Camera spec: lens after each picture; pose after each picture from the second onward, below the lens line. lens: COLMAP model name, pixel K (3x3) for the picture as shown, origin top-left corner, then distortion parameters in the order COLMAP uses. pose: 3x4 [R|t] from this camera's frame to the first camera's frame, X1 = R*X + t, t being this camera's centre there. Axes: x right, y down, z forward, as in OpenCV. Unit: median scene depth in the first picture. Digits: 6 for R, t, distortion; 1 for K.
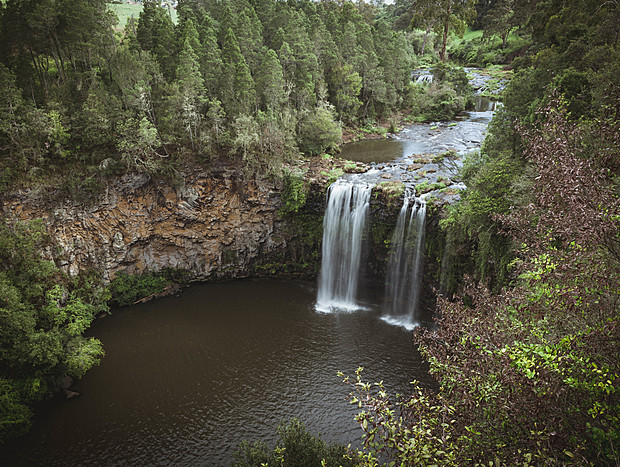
lens RADIAL K [[469.4, 0, 310.0], [0, 469.4, 233.5], [0, 0, 1]] dist [0.040463, -0.051873]
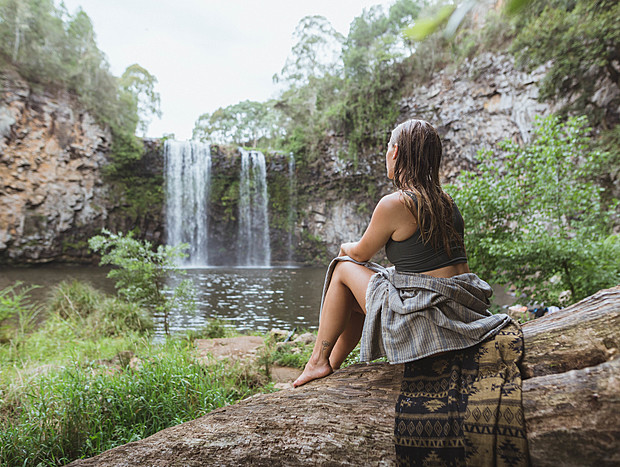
lens RADIAL K [[469.4, 0, 310.0], [0, 469.4, 233.5], [0, 0, 1]] dist [0.040463, -0.051873]
pose [[0.644885, 0.040639, 0.763198, -0.478428], [0.293222, 0.909013, -0.296170, 0.427107], [-0.705793, 0.414782, 0.574293, 0.286157]]
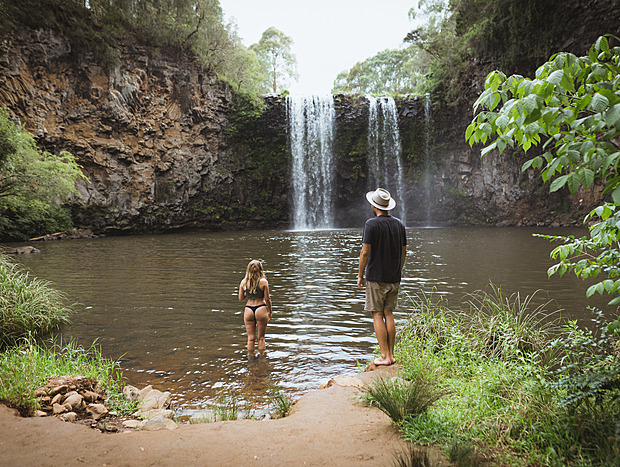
lens RADIAL K [[469.4, 0, 310.0], [0, 469.4, 233.5], [0, 0, 1]] dist [0.040463, -0.051873]
pose [[0.854751, -0.034265, 0.517906, -0.380008], [0.226111, 0.922742, -0.312124, 0.416385], [-0.467199, 0.383892, 0.796462, 0.333286]]
